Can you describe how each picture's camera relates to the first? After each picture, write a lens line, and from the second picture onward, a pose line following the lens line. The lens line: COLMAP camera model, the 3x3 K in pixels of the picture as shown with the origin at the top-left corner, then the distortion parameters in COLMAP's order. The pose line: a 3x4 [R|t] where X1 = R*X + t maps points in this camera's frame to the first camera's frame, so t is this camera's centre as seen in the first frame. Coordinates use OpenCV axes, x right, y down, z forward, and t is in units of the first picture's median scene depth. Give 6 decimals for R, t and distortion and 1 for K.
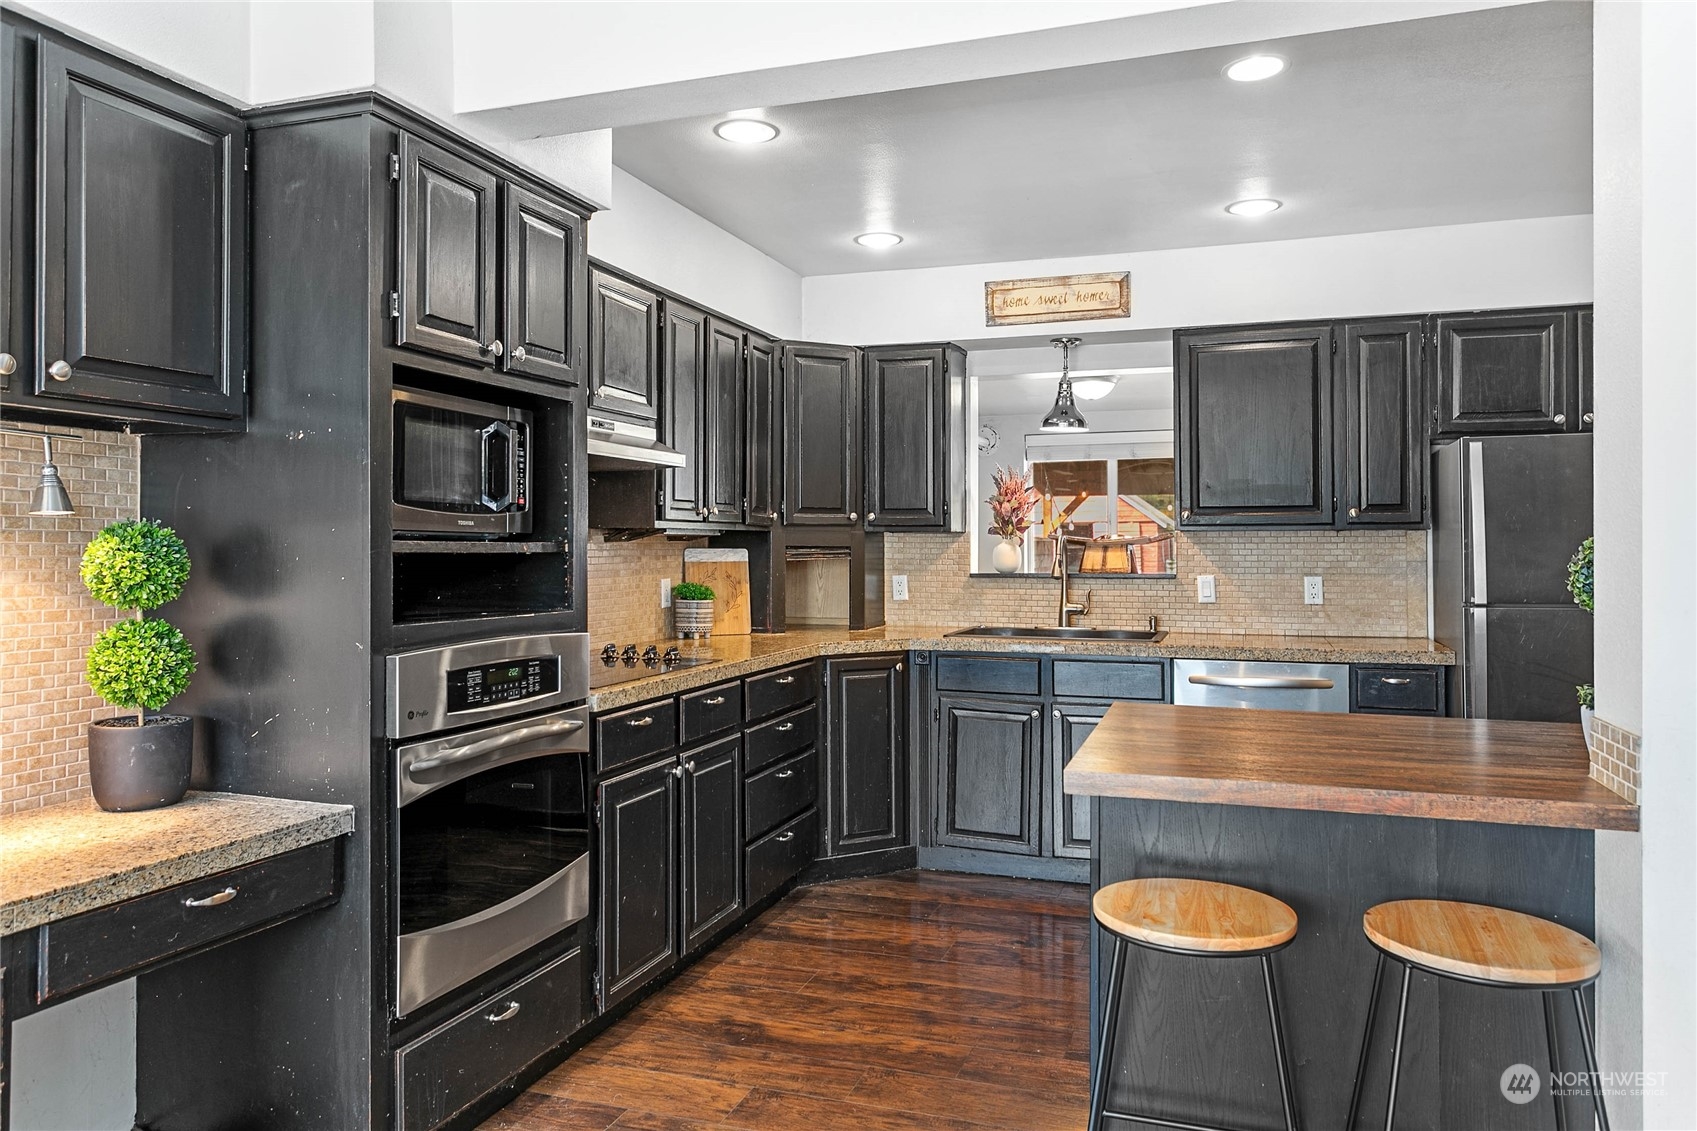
lens RADIAL K [[1181.4, 0, 847.9], [0, 1181.4, 576.7], [0, 0, 1]] dist [0.004779, -0.000190]
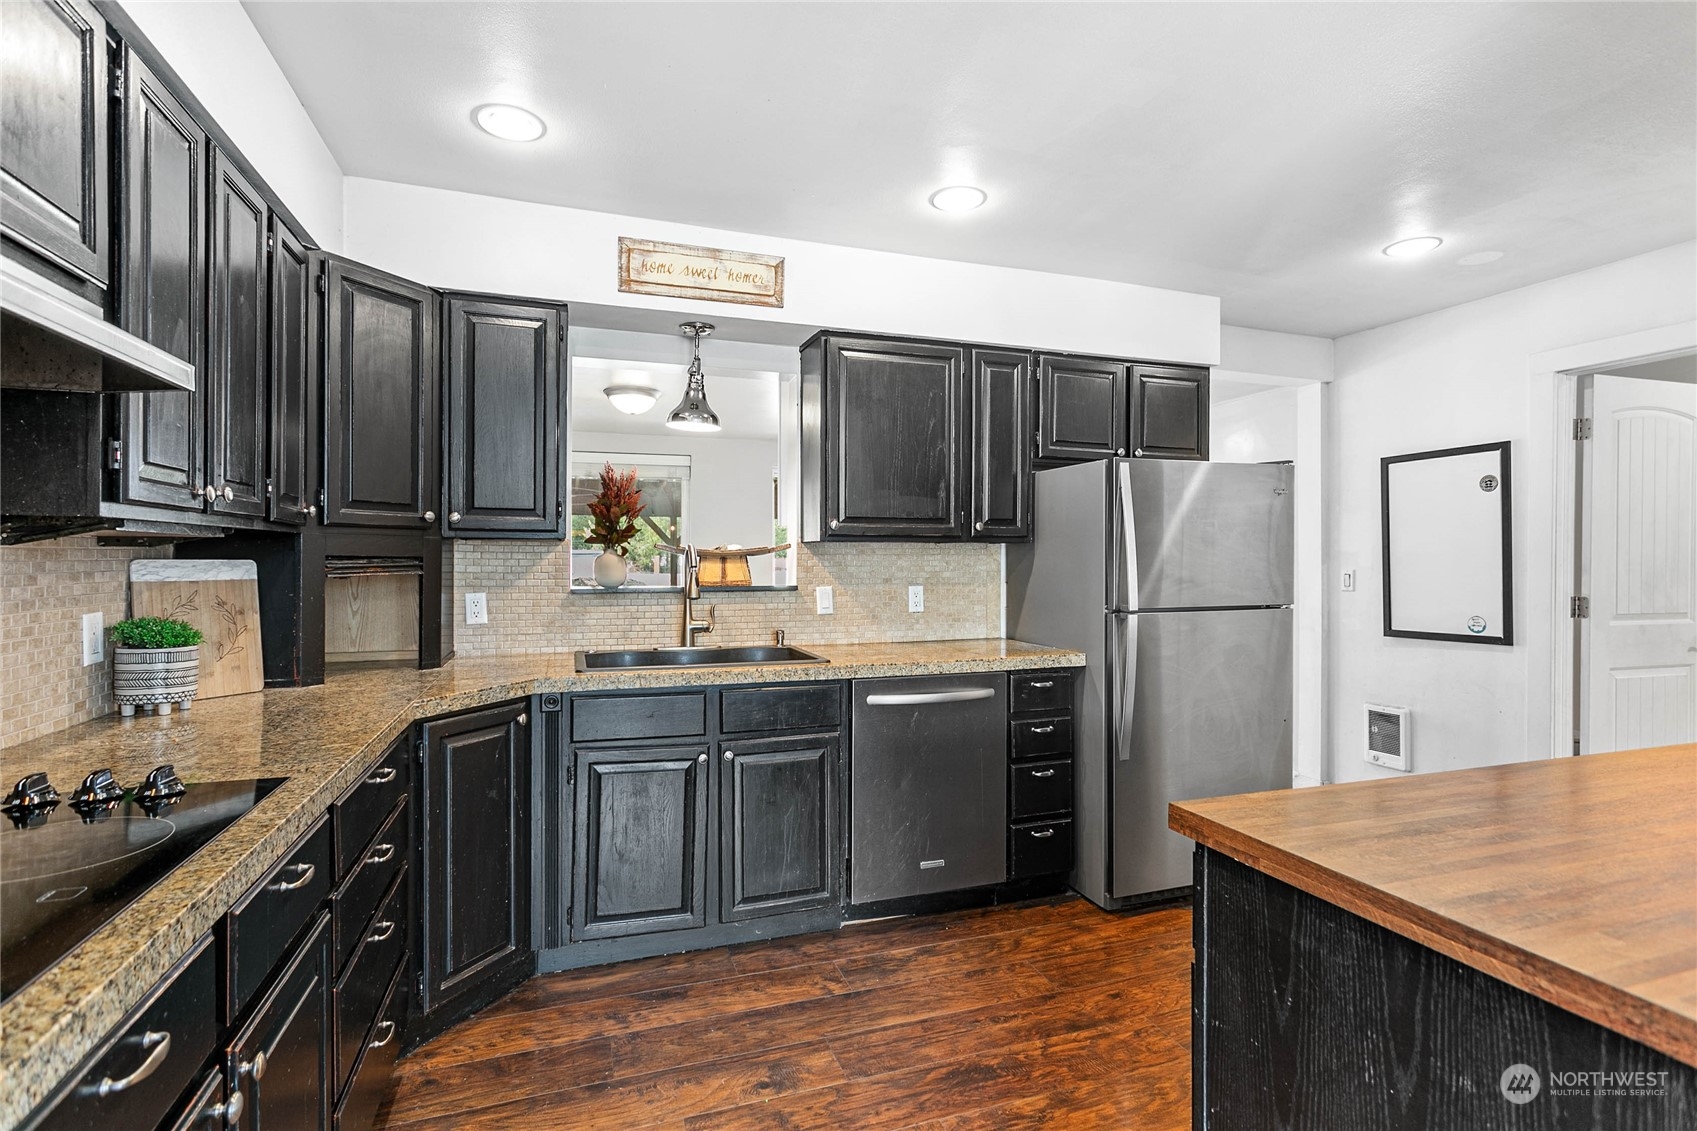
lens RADIAL K [[807.0, 0, 848.5], [0, 807.0, 565.5], [0, 0, 1]] dist [0.003091, 0.000967]
pose [[0.787792, -0.004012, 0.615929, -0.106542], [0.014225, 0.999831, -0.011682, -0.011186], [-0.615778, 0.017965, 0.787715, 0.467903]]
